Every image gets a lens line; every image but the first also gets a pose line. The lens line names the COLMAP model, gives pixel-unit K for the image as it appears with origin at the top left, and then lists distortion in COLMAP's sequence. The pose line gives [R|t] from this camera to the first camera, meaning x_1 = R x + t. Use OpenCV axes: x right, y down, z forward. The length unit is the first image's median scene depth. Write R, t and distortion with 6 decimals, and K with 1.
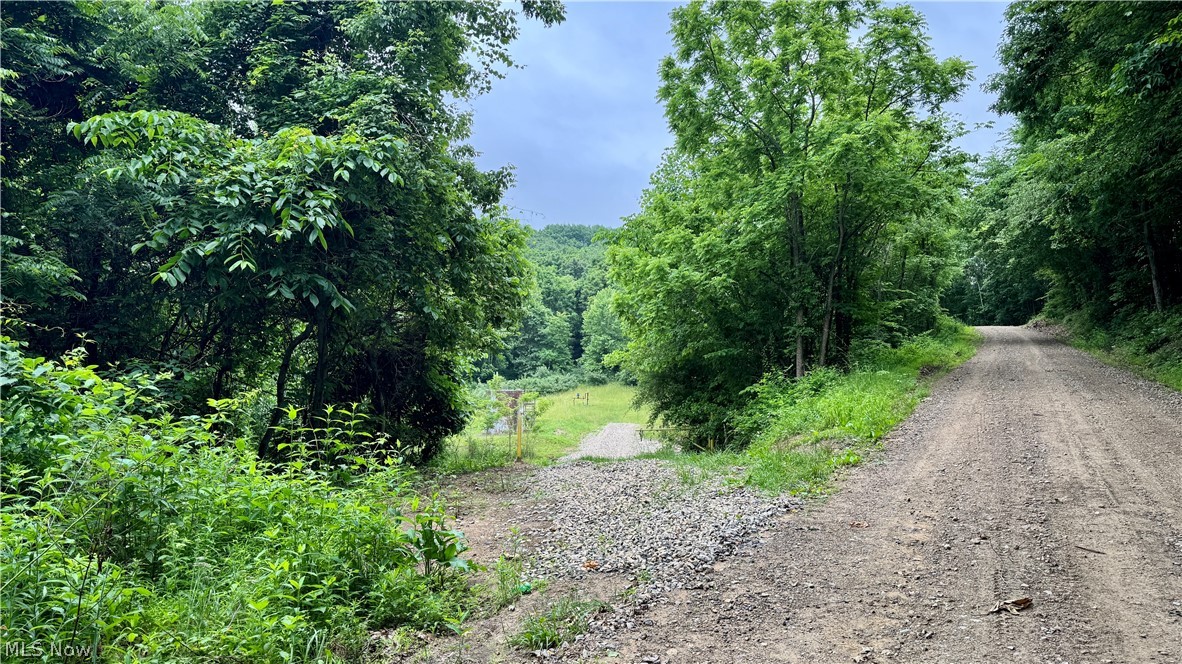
lens RADIAL K [[834.1, 0, 593.8], [0, 834.1, 333.7], [0, 0, 1]] dist [0.137822, -0.177922]
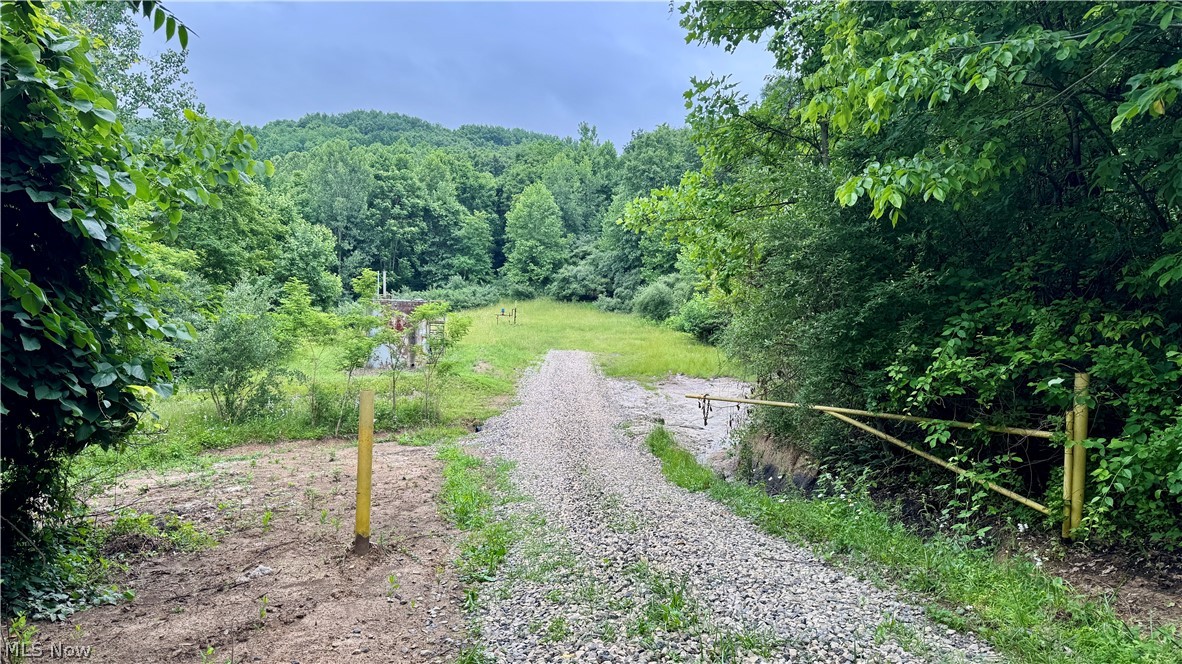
lens RADIAL K [[834.1, 0, 593.8], [0, 834.1, 333.7], [0, 0, 1]] dist [0.137822, -0.177922]
pose [[0.994678, 0.015629, 0.101843, -0.051482], [-0.025574, 0.994947, 0.097091, 0.064039], [-0.099811, -0.099179, 0.990051, 0.838246]]
